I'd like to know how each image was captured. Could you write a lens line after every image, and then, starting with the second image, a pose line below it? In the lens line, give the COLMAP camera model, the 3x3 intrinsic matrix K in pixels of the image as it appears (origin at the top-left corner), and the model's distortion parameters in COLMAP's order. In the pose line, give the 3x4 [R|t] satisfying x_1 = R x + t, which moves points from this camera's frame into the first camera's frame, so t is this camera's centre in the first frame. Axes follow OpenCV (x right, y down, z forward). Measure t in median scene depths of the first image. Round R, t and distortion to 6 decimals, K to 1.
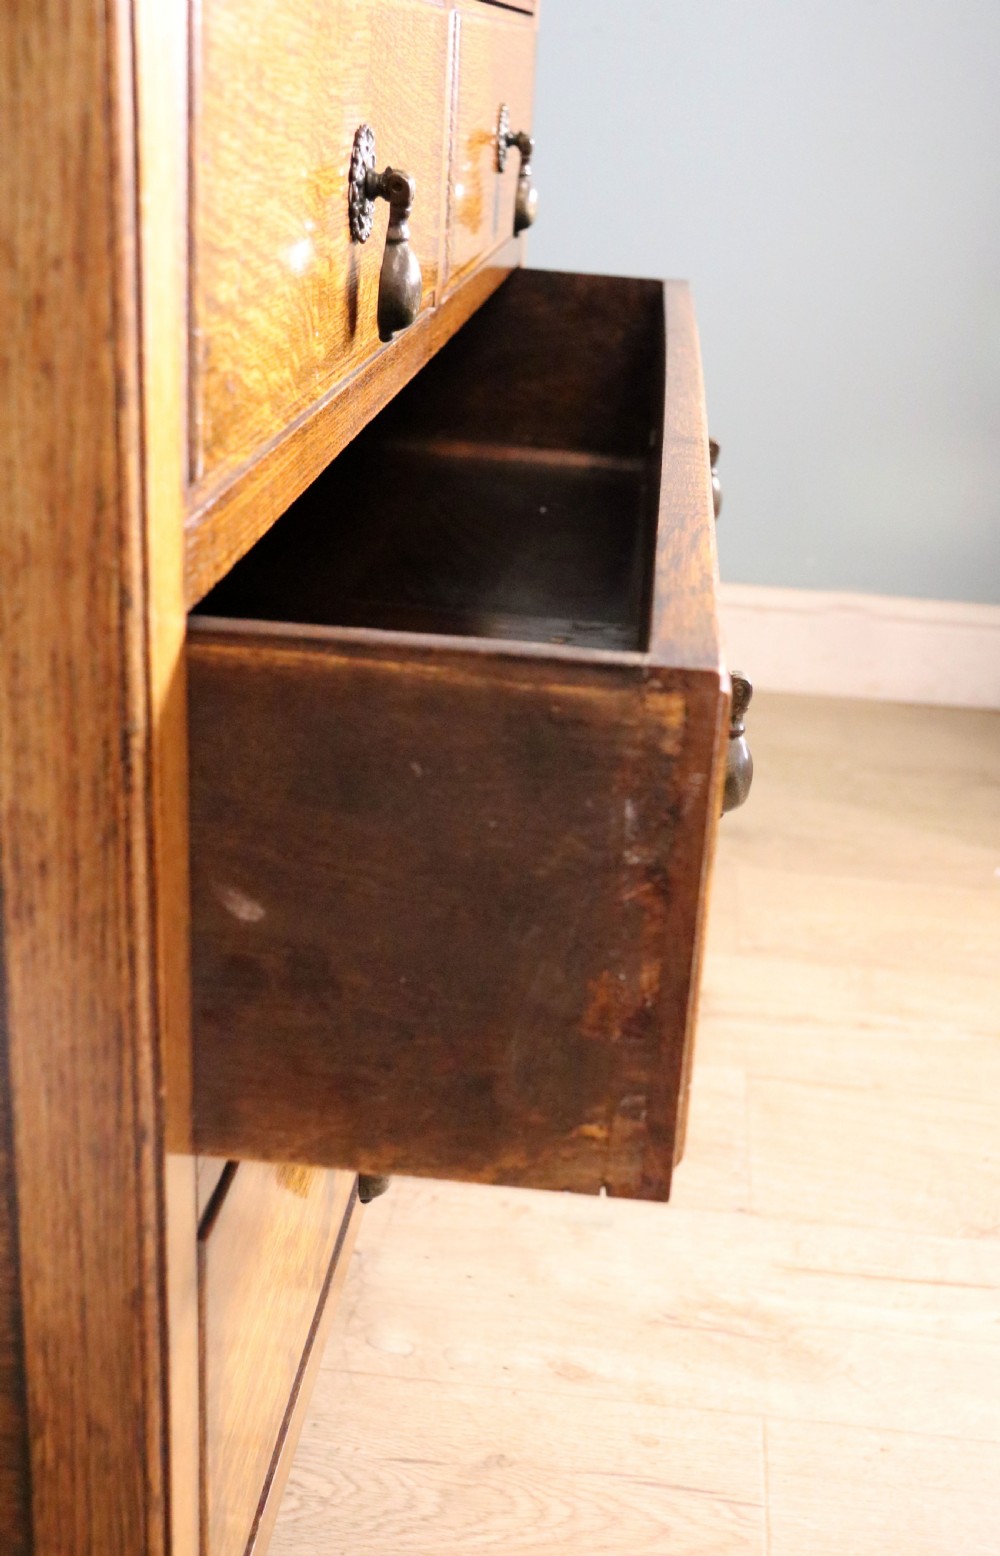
lens RADIAL K [[1926.1, 0, 531.4], [0, 1926.1, 756.8], [0, 0, 1]] dist [0.006570, 0.000000]
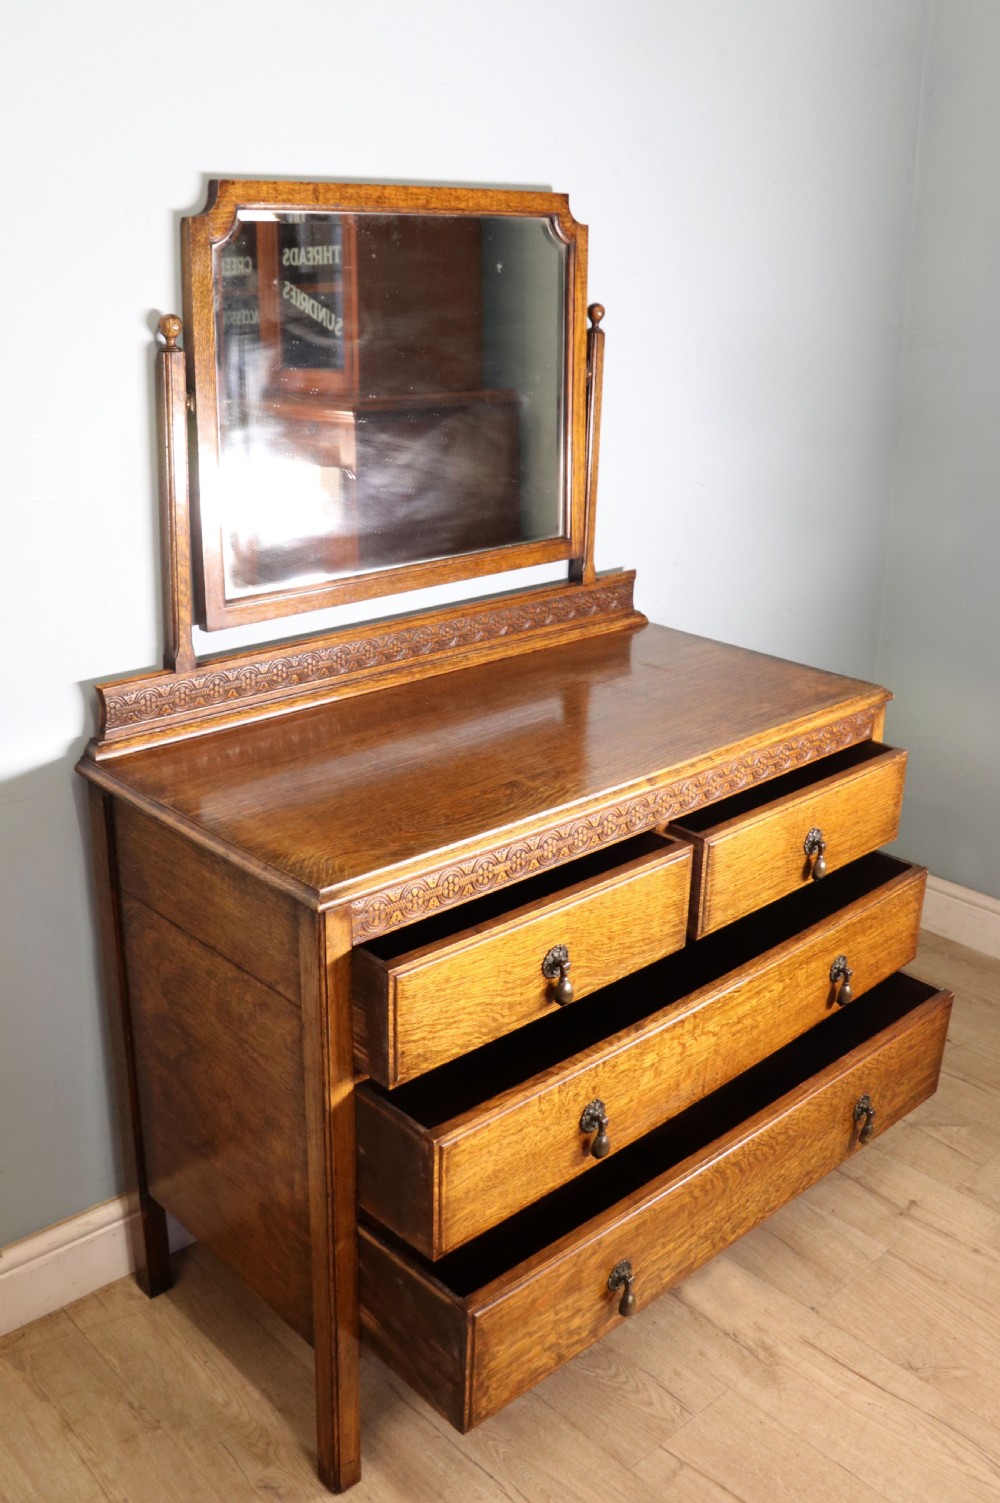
lens RADIAL K [[1389.6, 0, 480.9], [0, 1389.6, 707.7], [0, 0, 1]] dist [-0.108505, 0.000000]
pose [[0.739546, 0.178154, -0.649102, 0.873936], [-0.209270, 0.977403, 0.029832, -0.489017], [0.639749, 0.113776, 0.760116, -0.577981]]
